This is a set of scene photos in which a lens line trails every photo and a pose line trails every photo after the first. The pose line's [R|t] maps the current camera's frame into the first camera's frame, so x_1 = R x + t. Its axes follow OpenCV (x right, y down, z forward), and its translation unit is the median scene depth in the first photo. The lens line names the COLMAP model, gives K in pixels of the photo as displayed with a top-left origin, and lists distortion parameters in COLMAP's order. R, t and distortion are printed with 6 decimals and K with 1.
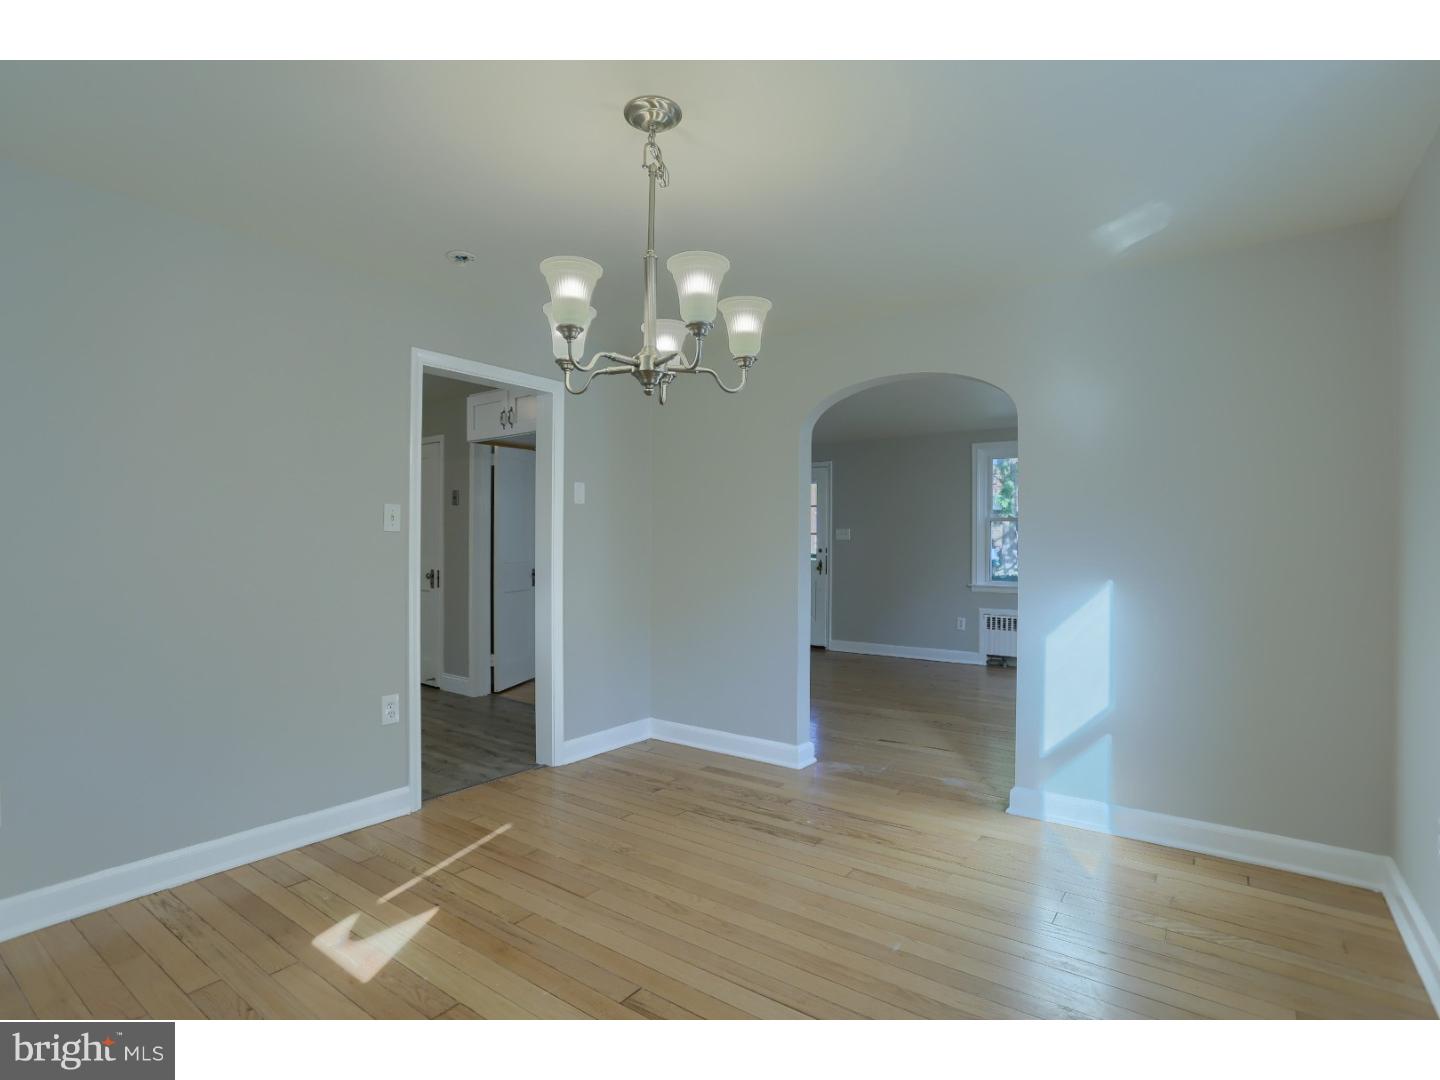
lens RADIAL K [[753.2, 0, 703.7], [0, 753.2, 539.0], [0, 0, 1]] dist [-0.056868, 0.025550]
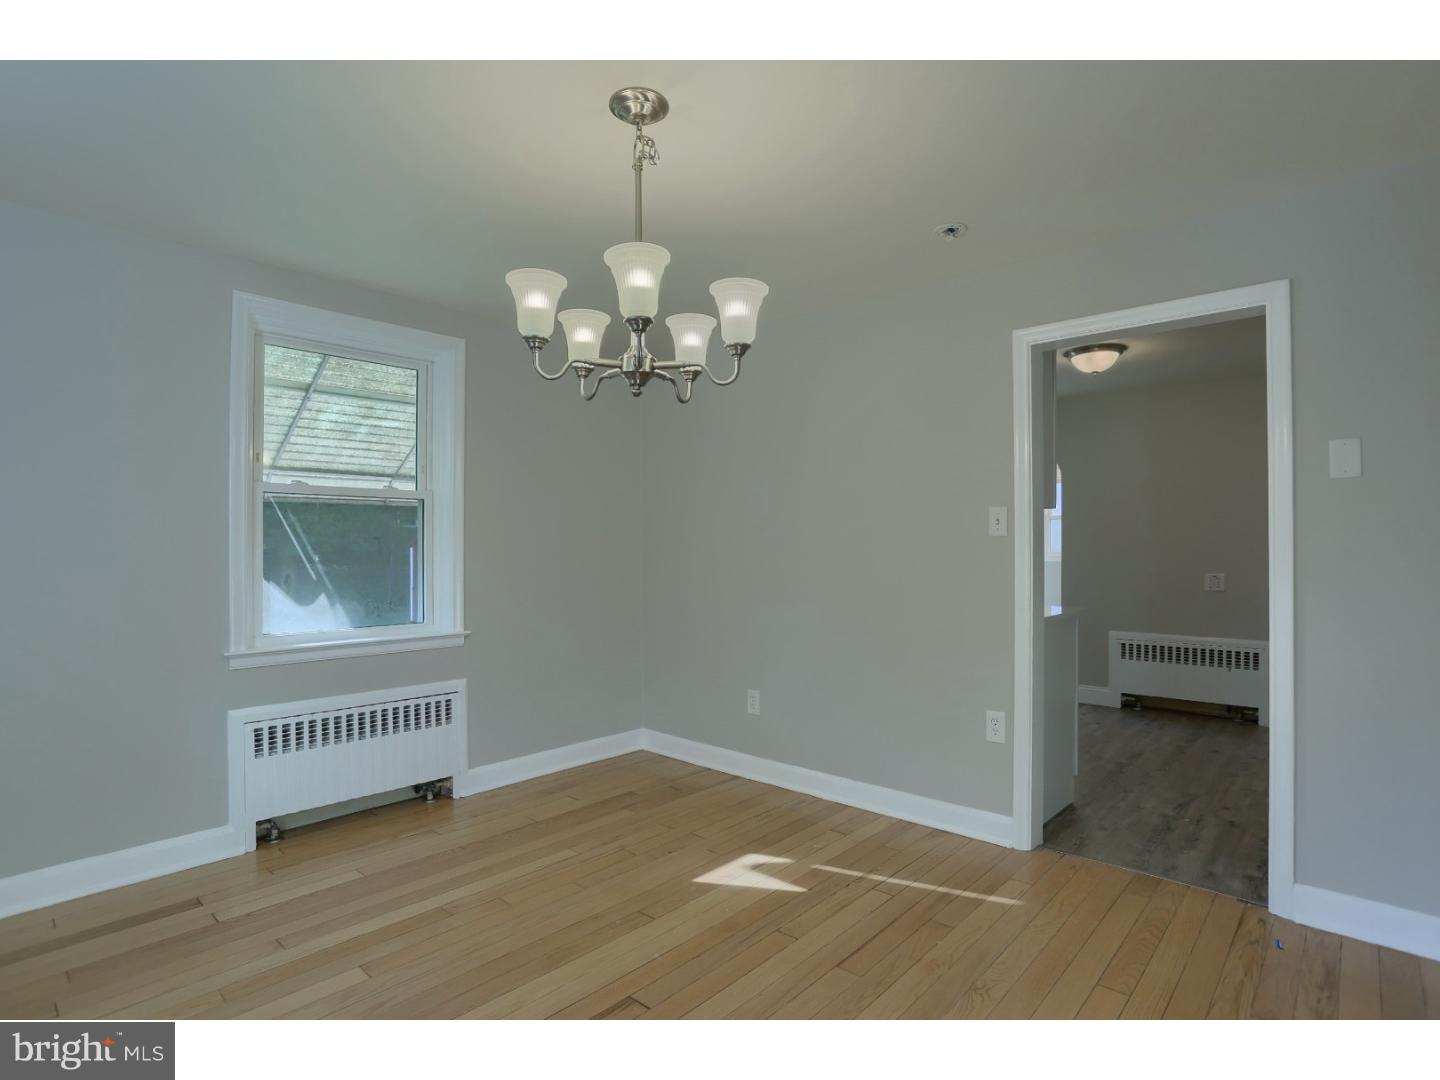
lens RADIAL K [[753.2, 0, 720.5], [0, 753.2, 543.6], [0, 0, 1]] dist [-0.056868, 0.025550]
pose [[-0.118760, -0.009328, -0.992879, 0.641878], [0.009205, 0.999903, -0.010495, 0.006701], [0.992880, -0.010386, -0.118662, 0.893036]]
